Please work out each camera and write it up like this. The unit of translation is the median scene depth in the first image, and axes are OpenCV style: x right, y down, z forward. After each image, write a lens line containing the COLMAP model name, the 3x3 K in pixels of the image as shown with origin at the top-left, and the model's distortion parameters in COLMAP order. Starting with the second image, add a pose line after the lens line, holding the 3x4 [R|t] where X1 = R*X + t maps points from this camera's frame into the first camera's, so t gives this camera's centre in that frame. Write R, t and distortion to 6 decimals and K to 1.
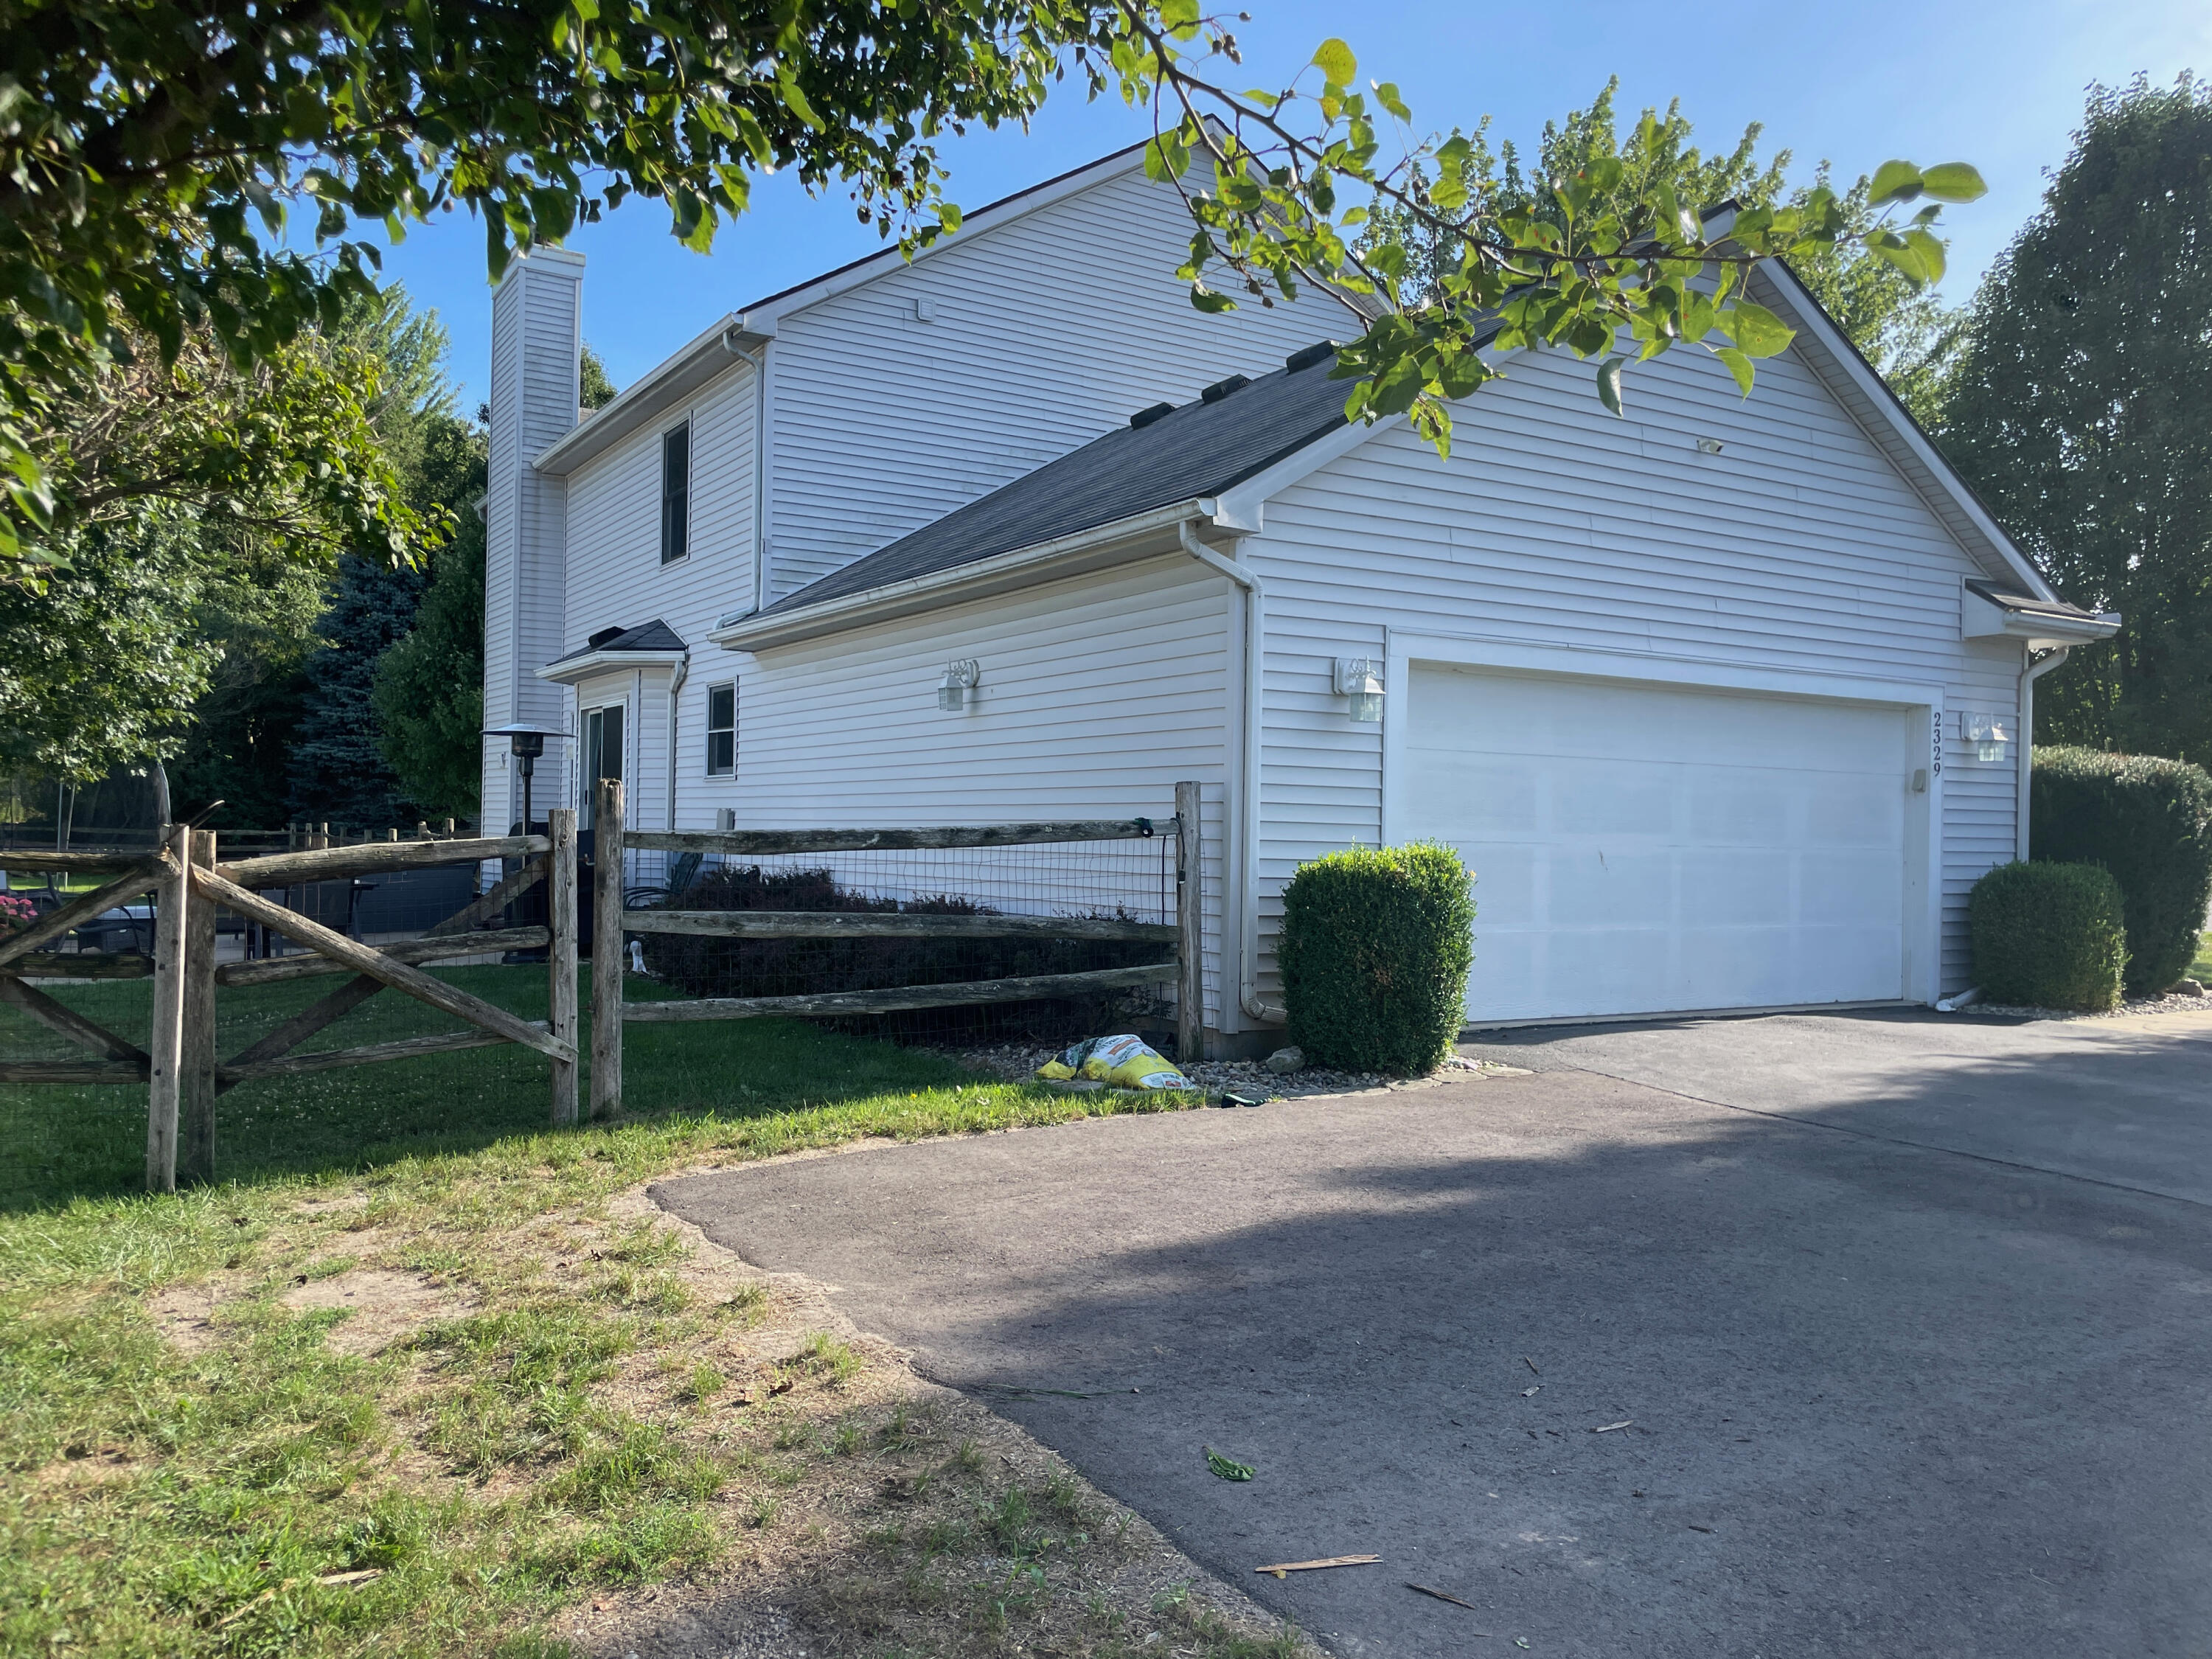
lens RADIAL K [[1714.8, 0, 1180.6], [0, 1714.8, 827.2], [0, 0, 1]] dist [0.078493, -0.140788]
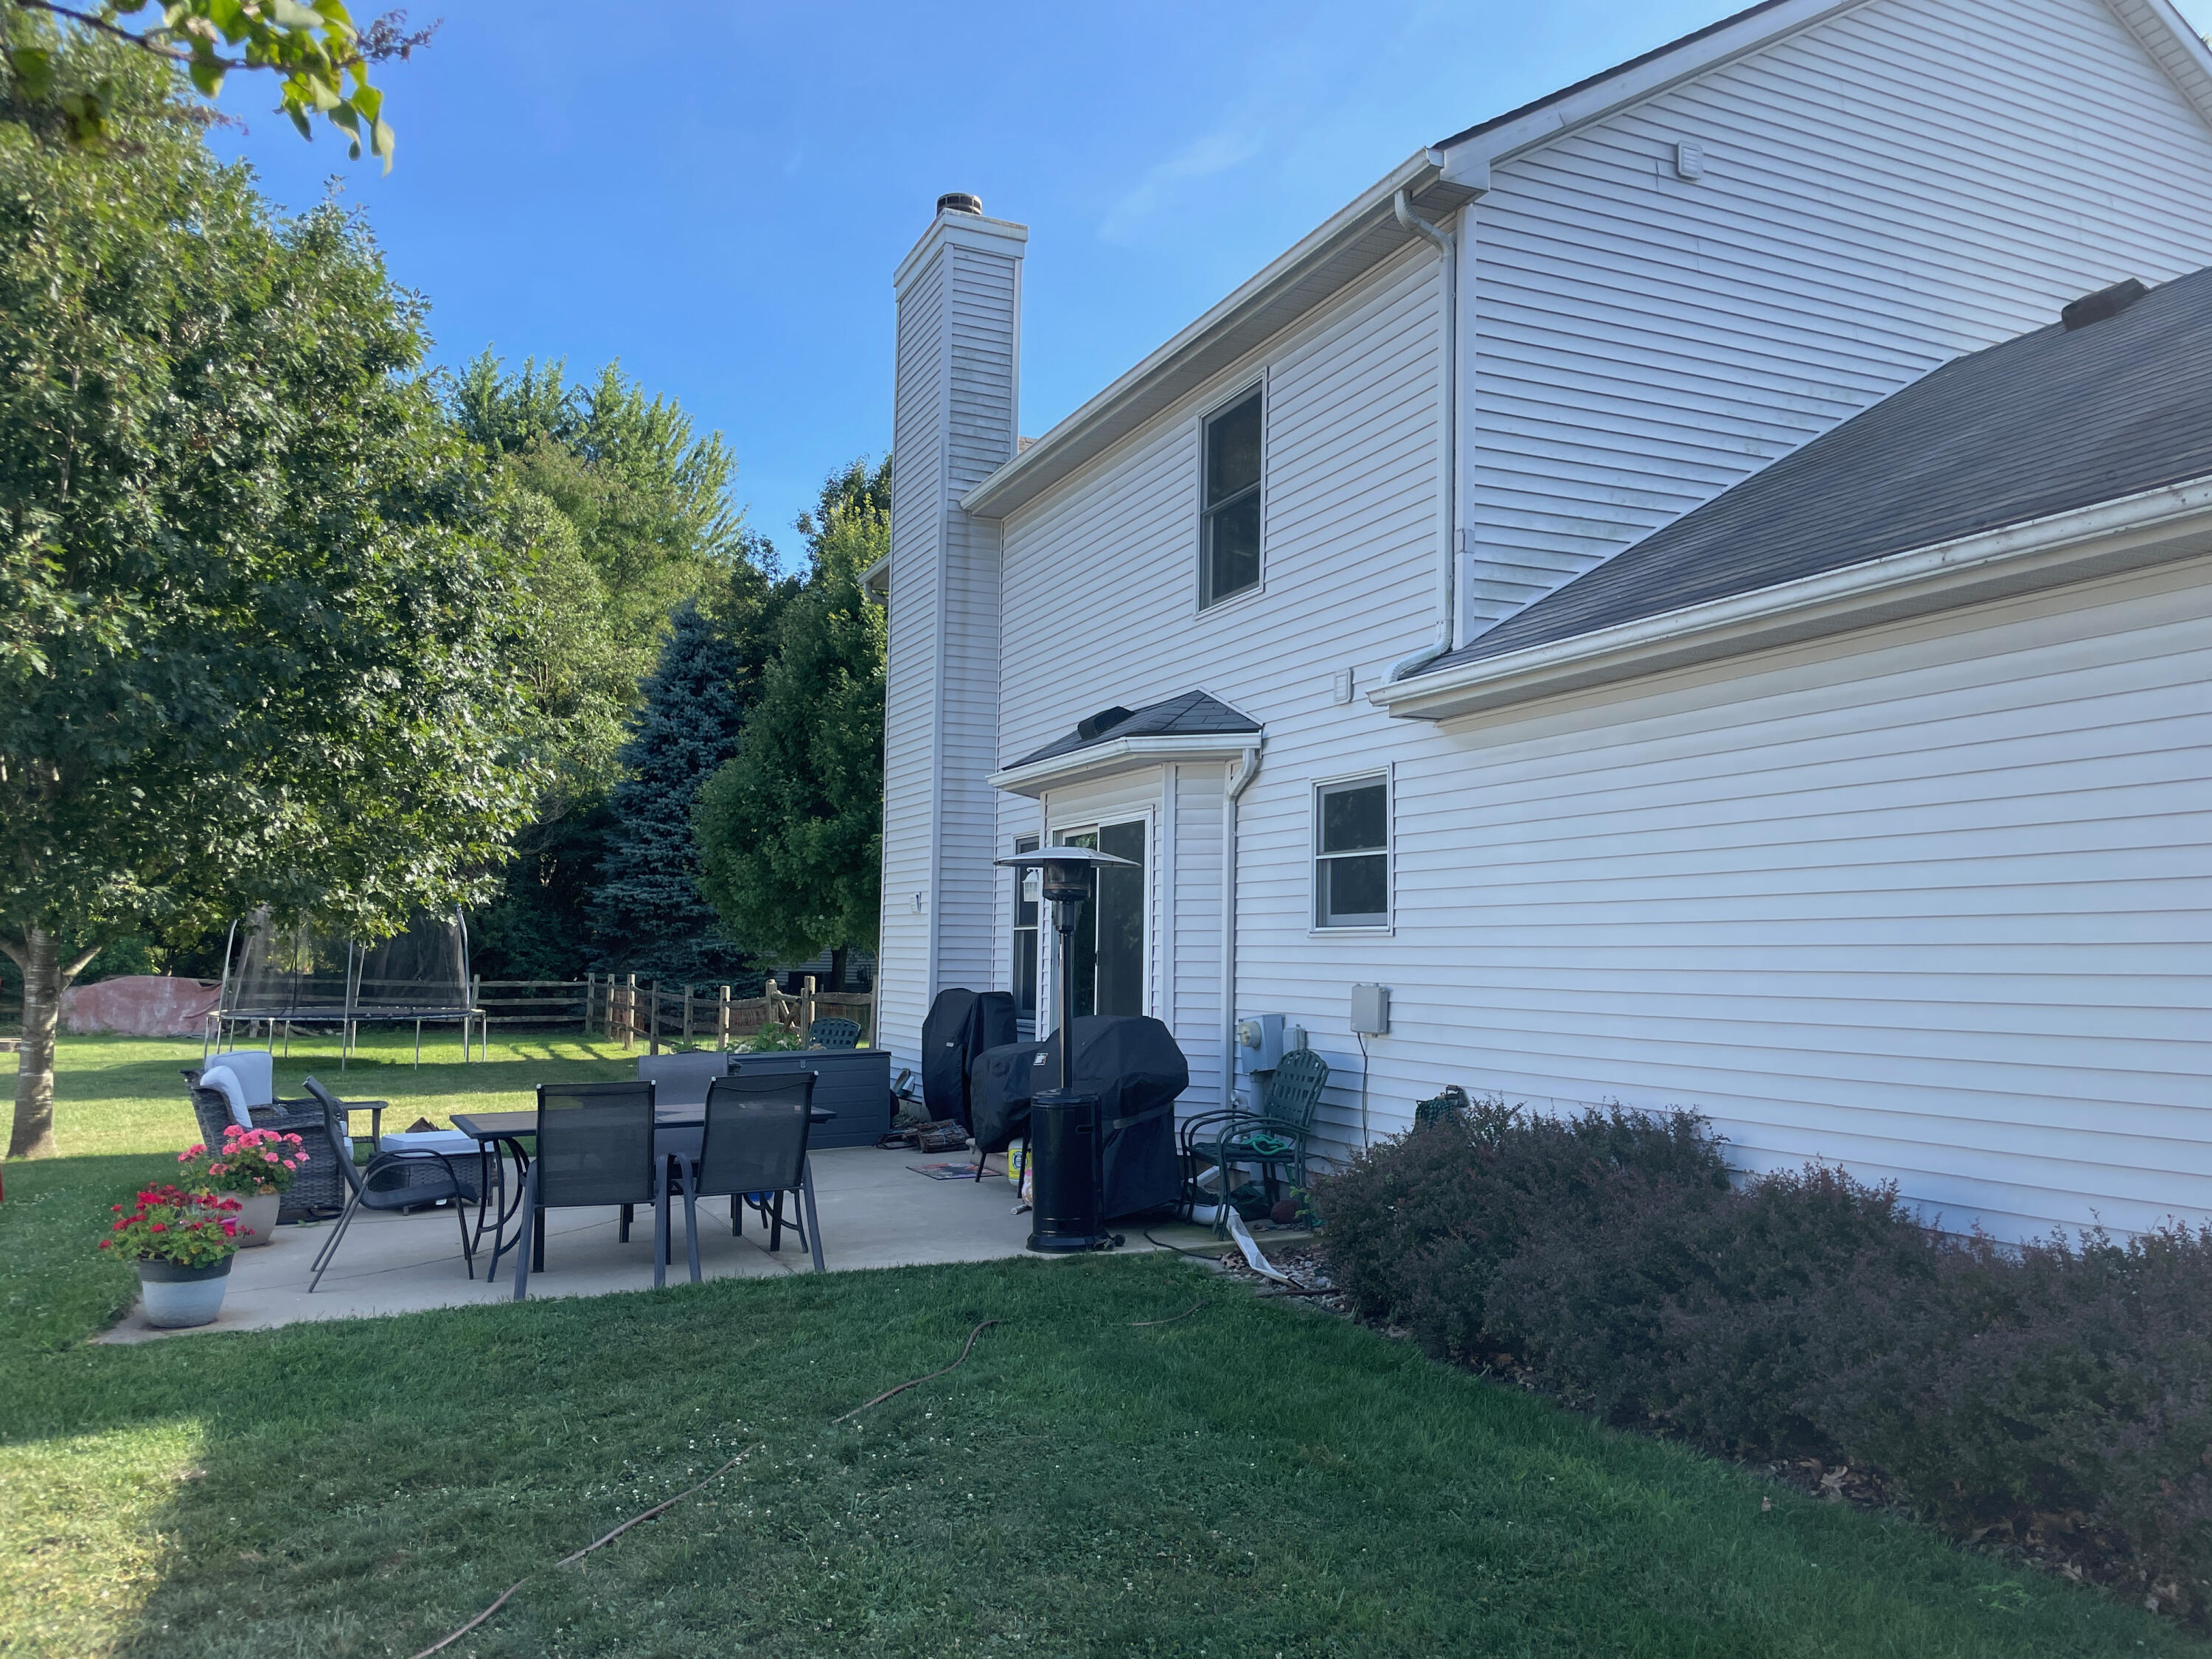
lens RADIAL K [[1617.6, 0, 1116.5], [0, 1617.6, 828.5], [0, 0, 1]] dist [0.131481, -0.318717]
pose [[0.990499, -0.015435, -0.136653, -0.229413], [0.004744, 0.996925, -0.078218, -0.017274], [0.137440, 0.076827, 0.987526, 0.353876]]
